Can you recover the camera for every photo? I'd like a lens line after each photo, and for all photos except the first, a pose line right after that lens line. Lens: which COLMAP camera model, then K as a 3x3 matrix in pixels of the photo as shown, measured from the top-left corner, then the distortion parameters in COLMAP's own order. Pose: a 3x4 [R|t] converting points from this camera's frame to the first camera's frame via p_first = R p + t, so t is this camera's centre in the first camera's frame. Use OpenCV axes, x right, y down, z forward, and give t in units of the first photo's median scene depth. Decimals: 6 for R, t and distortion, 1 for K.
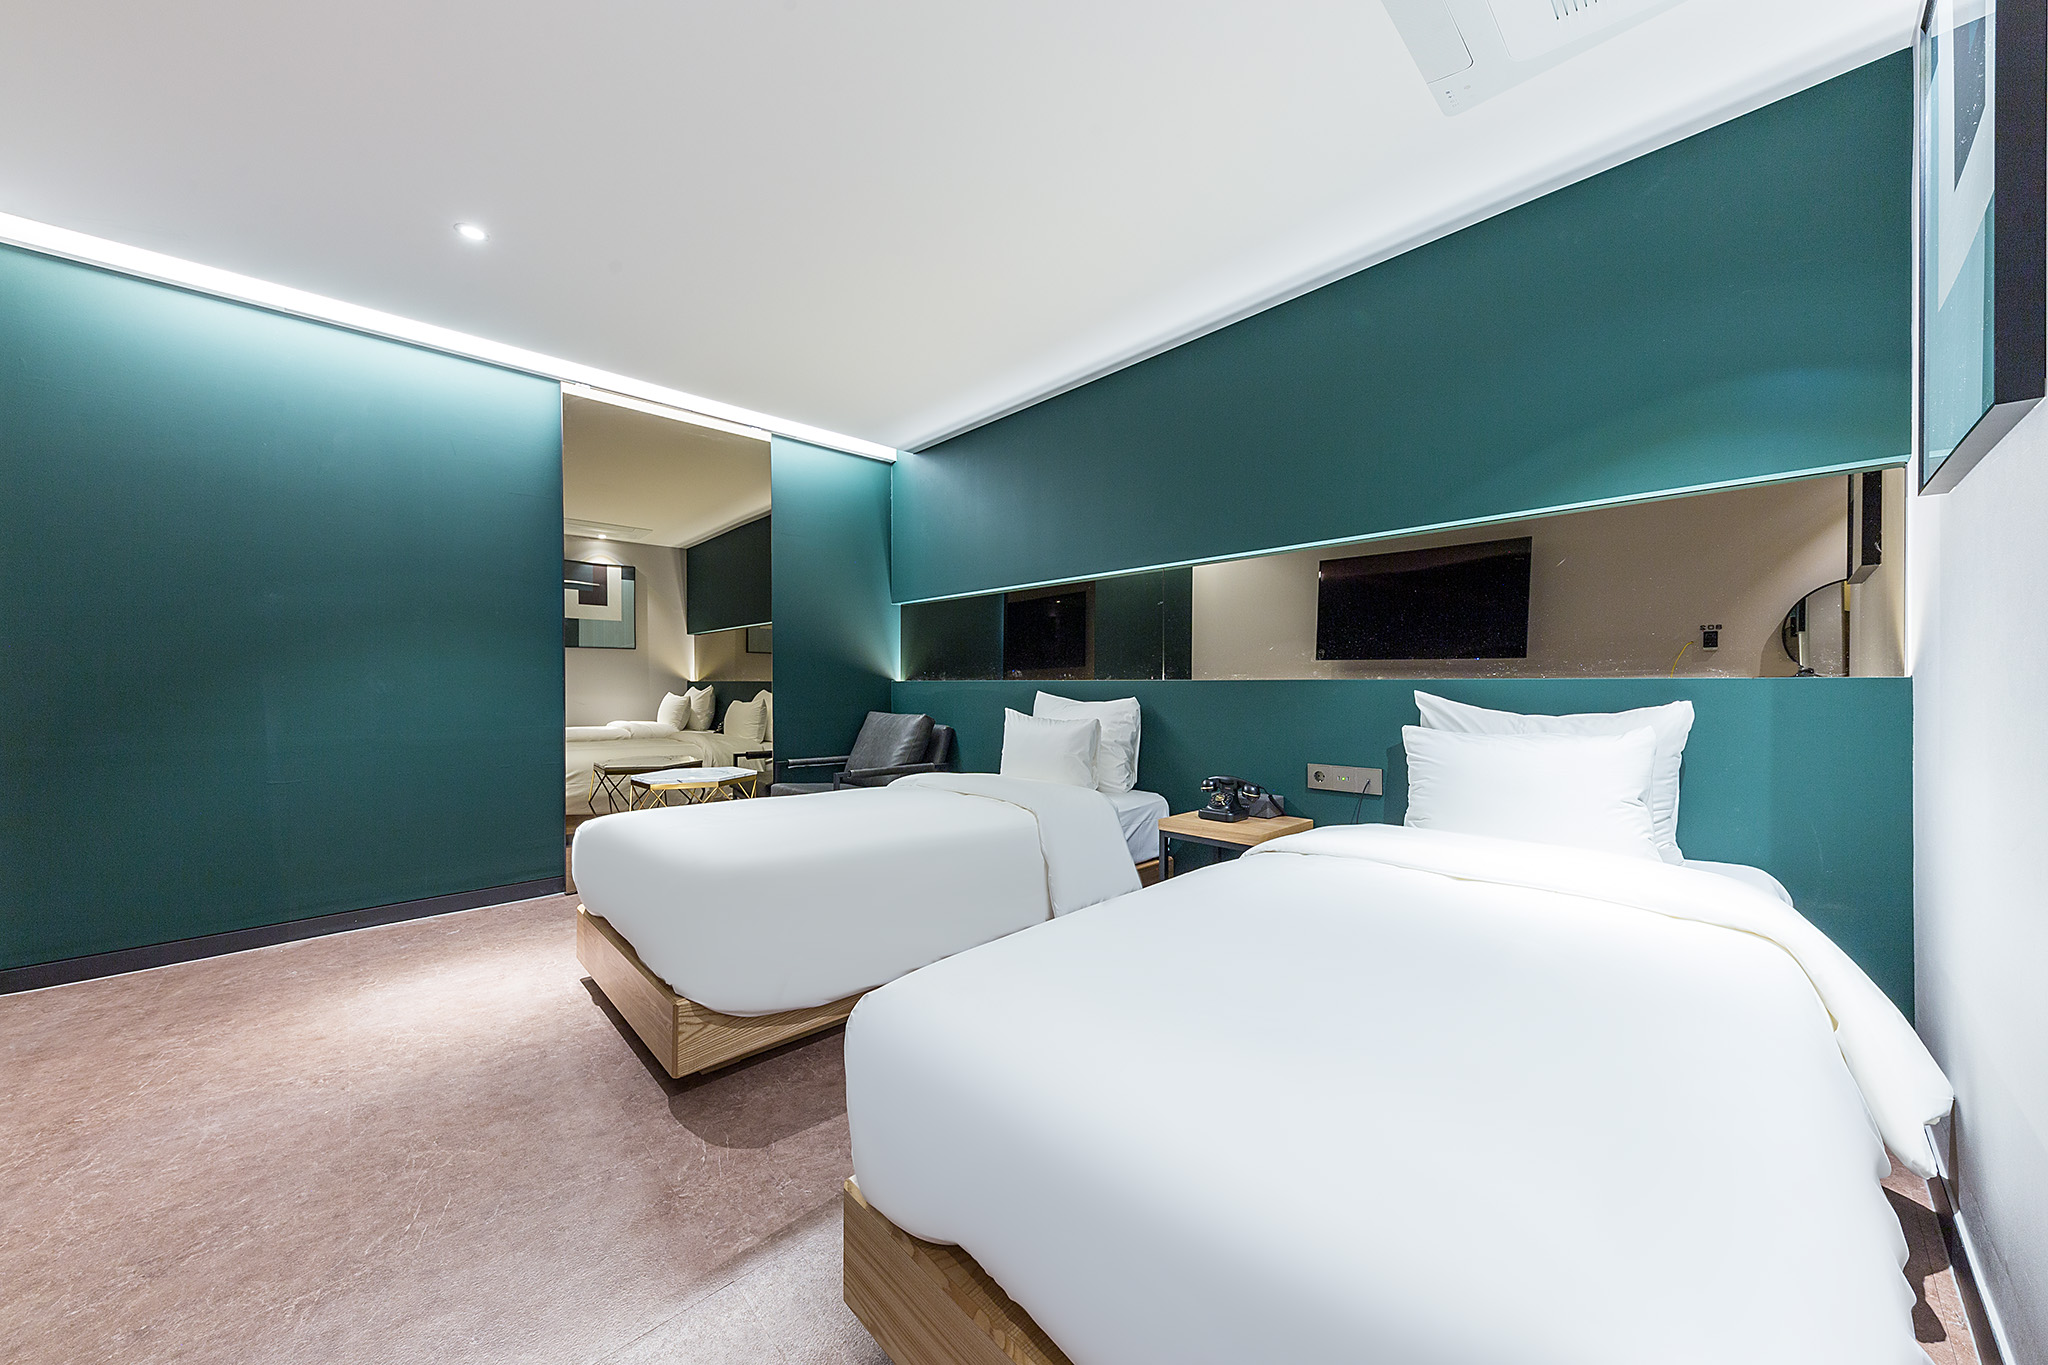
lens RADIAL K [[705.4, 0, 1022.7], [0, 705.4, 686.7], [0, 0, 1]] dist [0.015063, -0.000001]
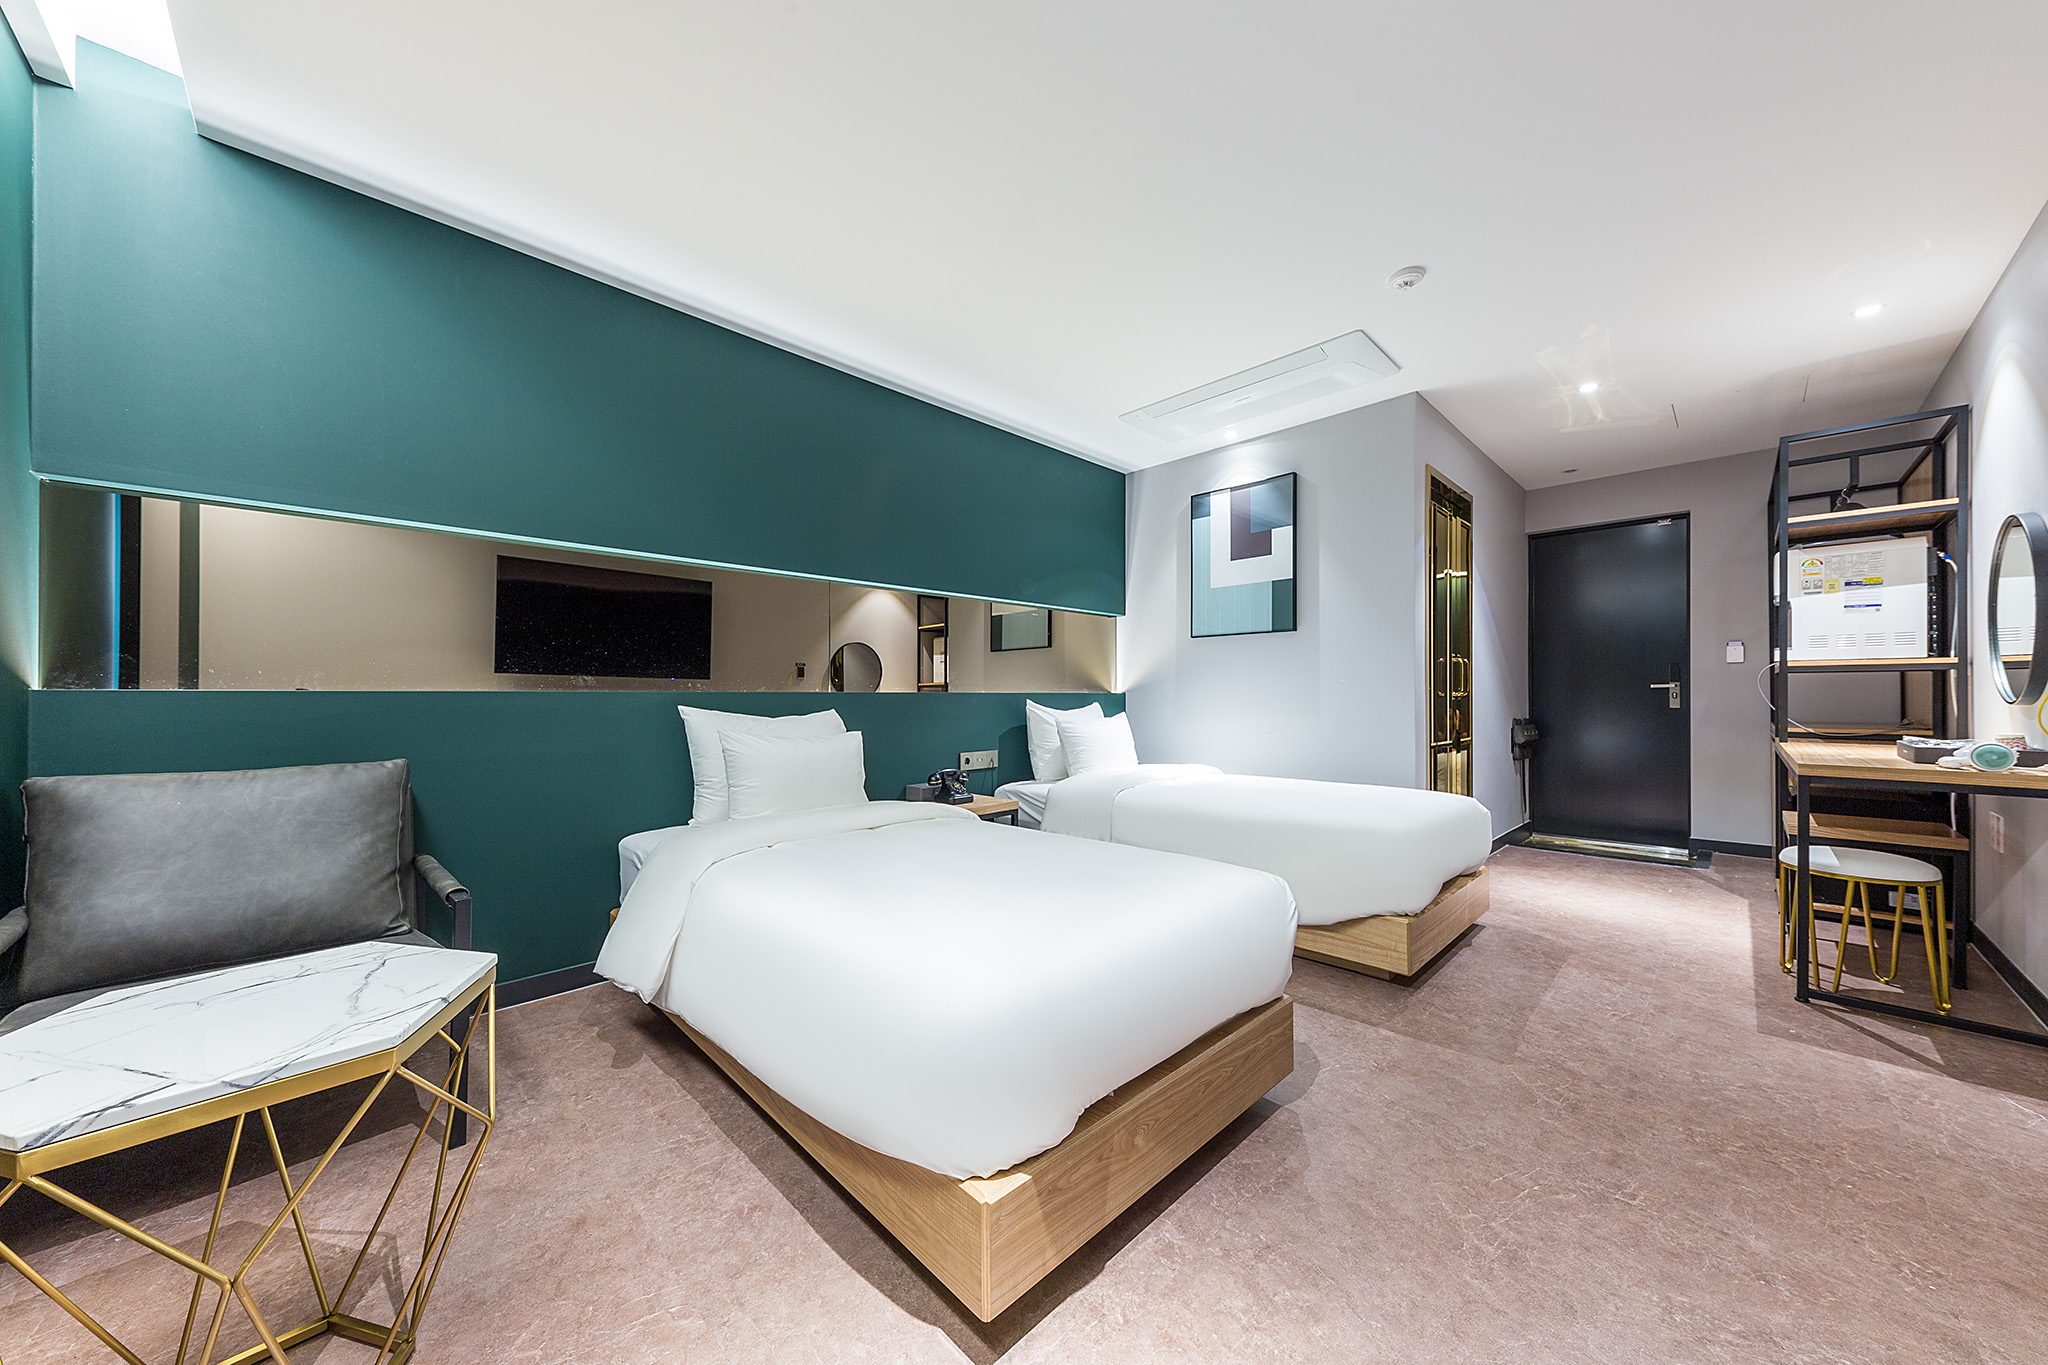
lens RADIAL K [[705.4, 0, 1022.7], [0, 705.4, 686.7], [0, 0, 1]] dist [0.015063, -0.000001]
pose [[-0.020115, 0.021836, 0.999559, -0.984412], [0.014902, 0.999657, -0.021538, 0.010294], [-0.999687, 0.014462, -0.020433, 0.909380]]
